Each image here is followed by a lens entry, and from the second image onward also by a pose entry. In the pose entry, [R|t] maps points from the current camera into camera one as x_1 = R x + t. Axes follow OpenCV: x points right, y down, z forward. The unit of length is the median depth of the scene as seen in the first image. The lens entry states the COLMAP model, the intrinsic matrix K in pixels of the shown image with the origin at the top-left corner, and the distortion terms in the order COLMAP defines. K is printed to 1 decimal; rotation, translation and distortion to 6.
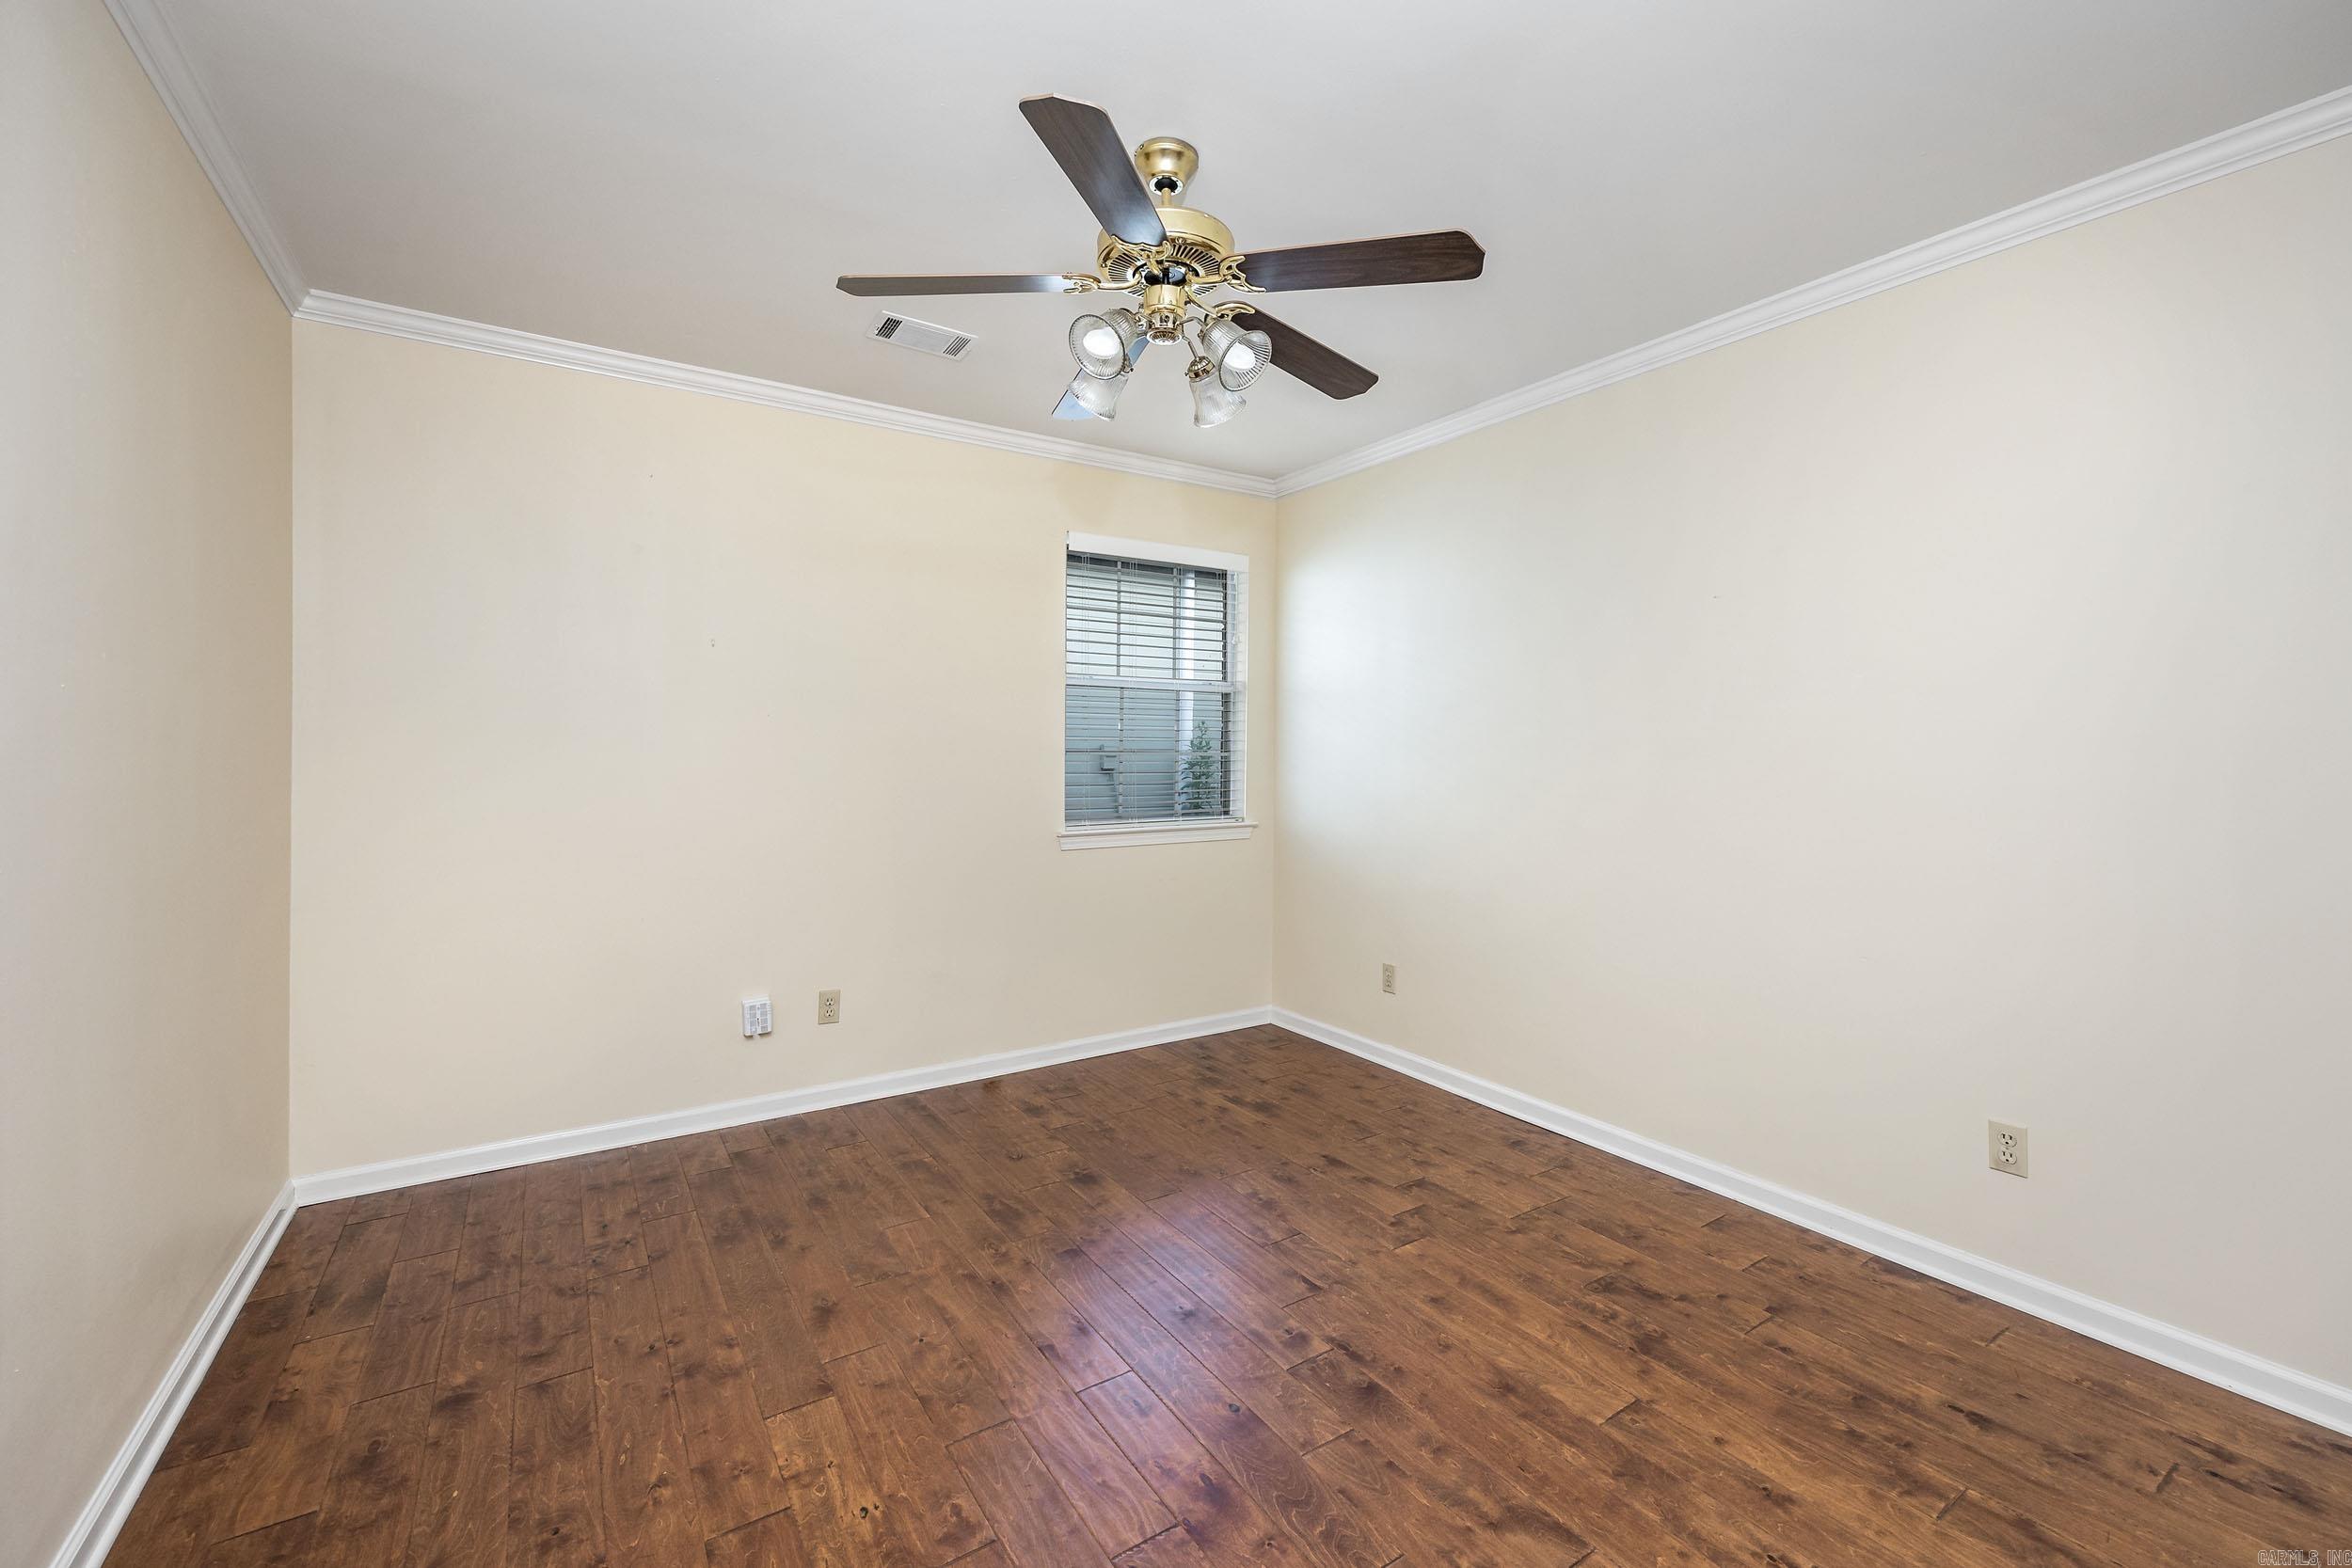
lens RADIAL K [[962.0, 0, 1173.4], [0, 962.0, 771.3], [0, 0, 1]] dist [0.015327, -0.000245]
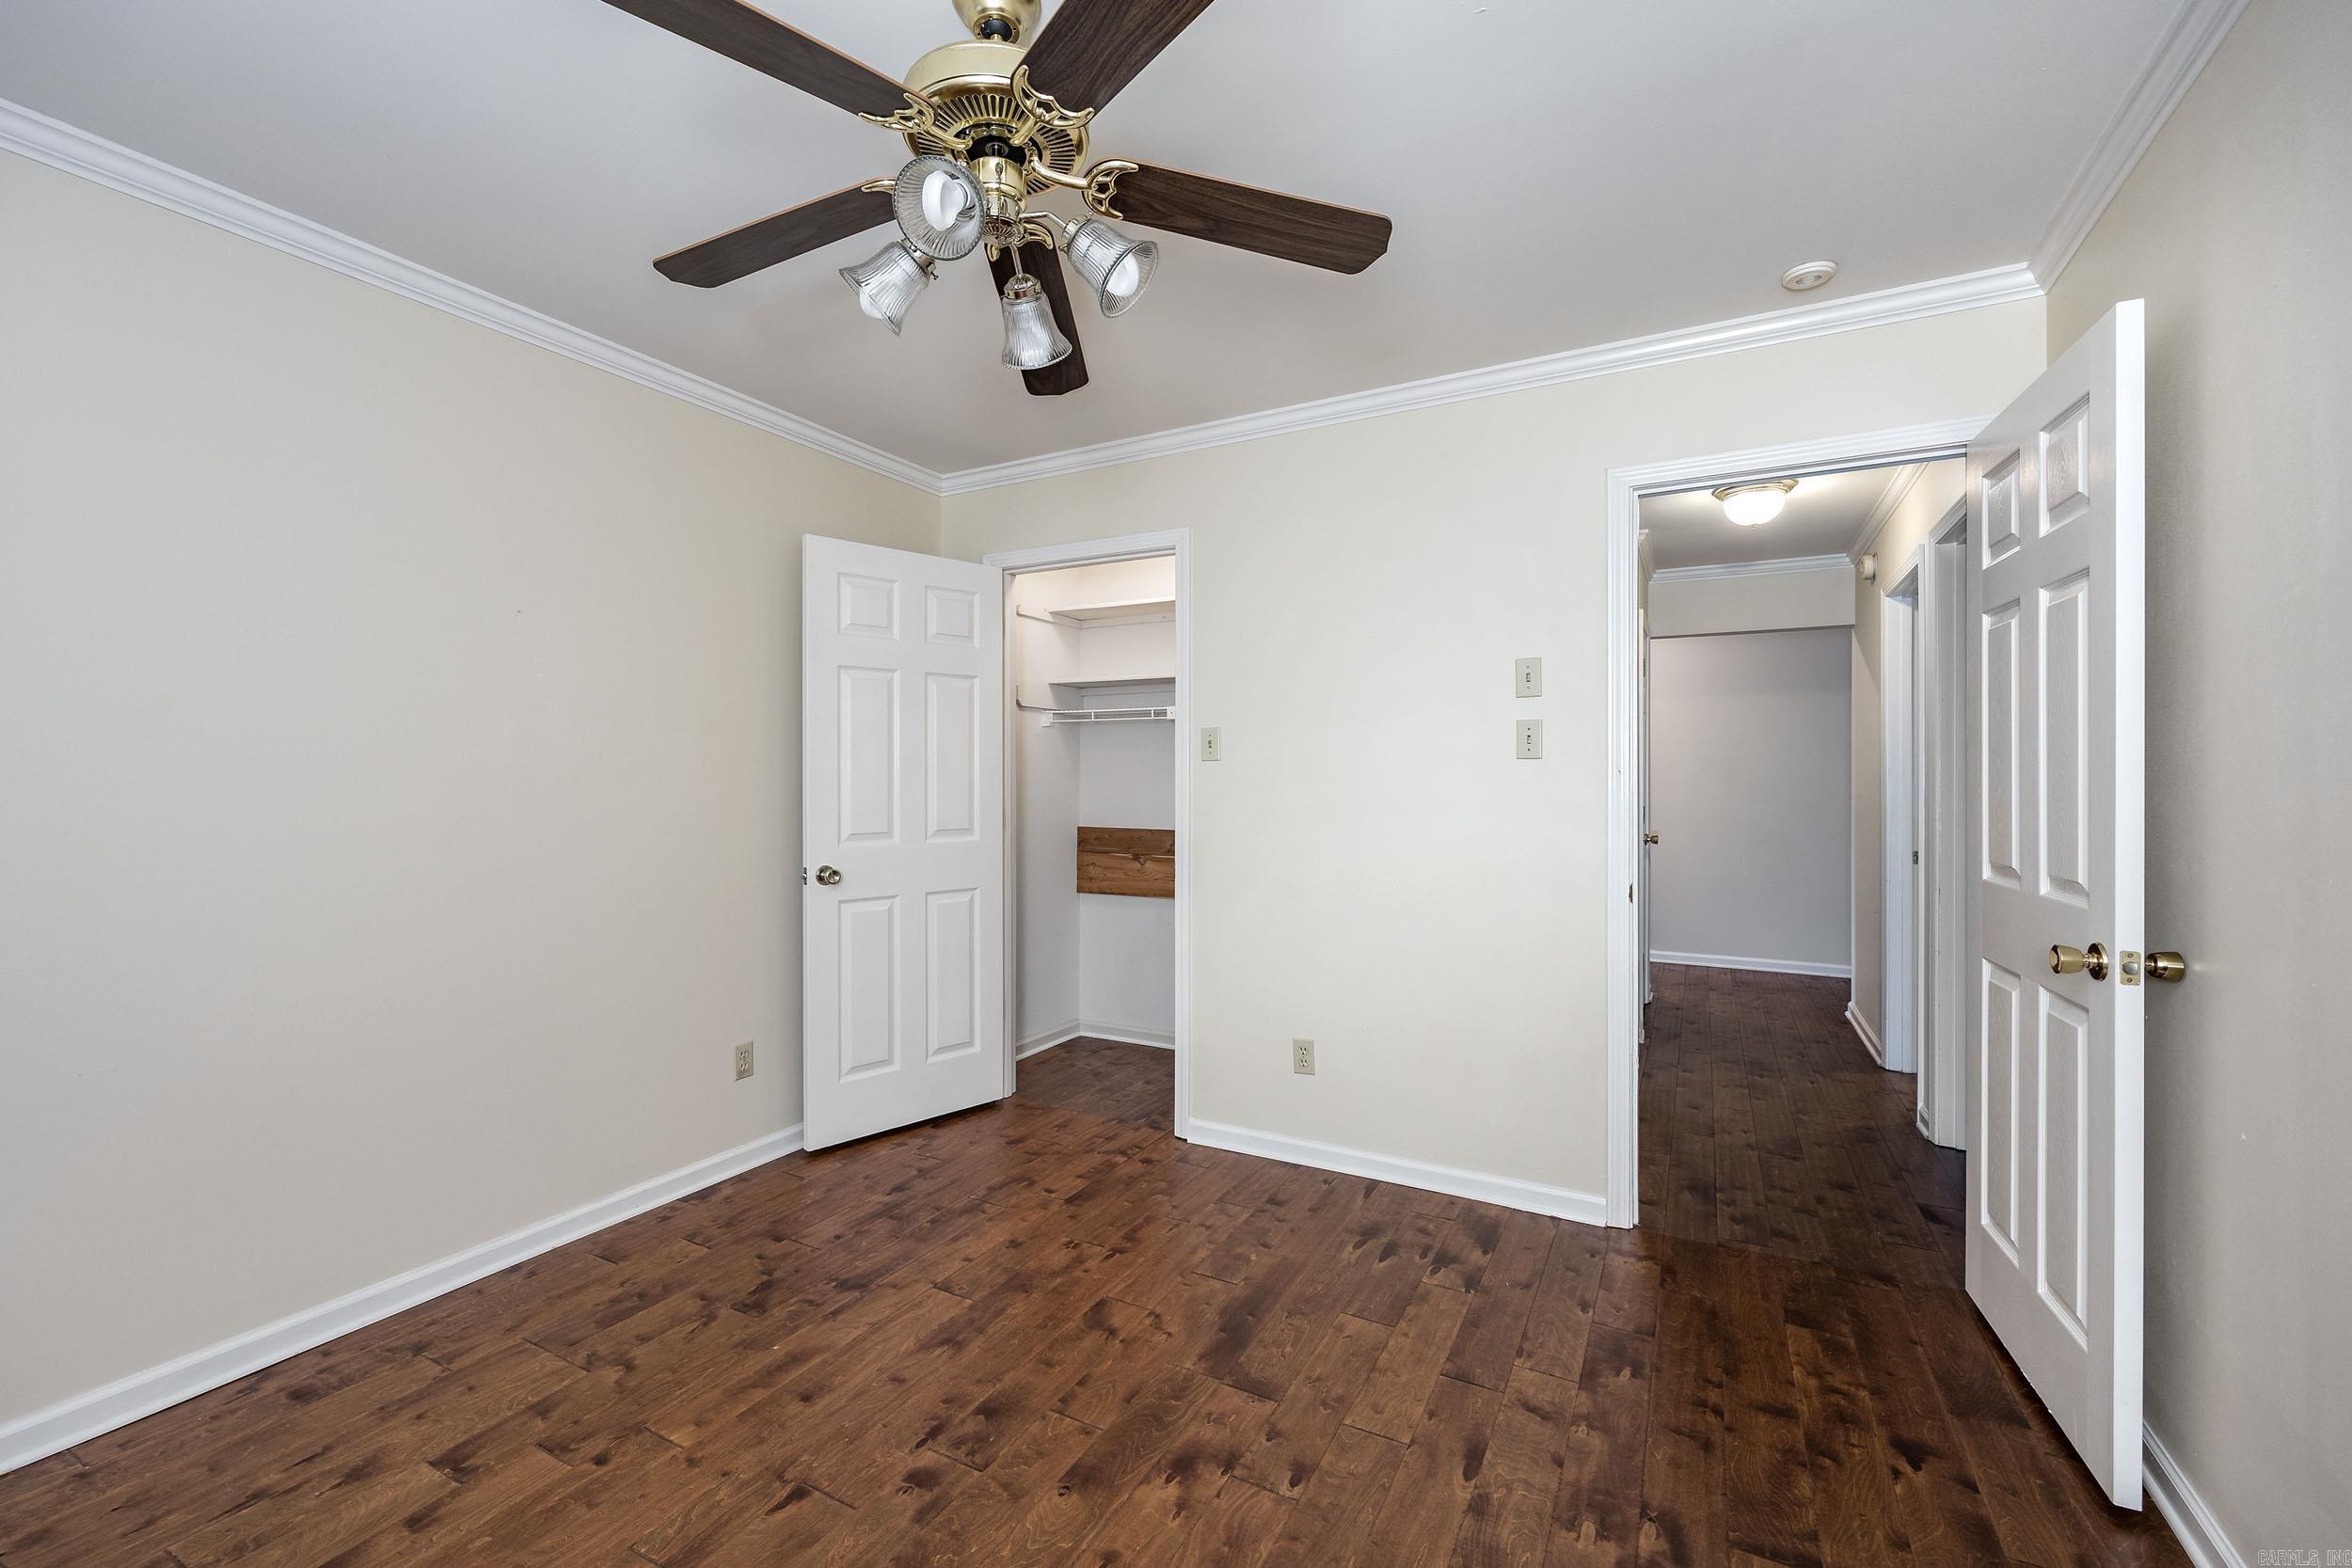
lens RADIAL K [[962.0, 0, 1165.2], [0, 962.0, 785.0], [0, 0, 1]] dist [0.015327, -0.000245]
pose [[-0.468920, -0.004984, 0.883226, -0.709351], [0.011850, 0.999859, 0.011934, -0.021321], [-0.883161, 0.016063, -0.468795, 1.195013]]
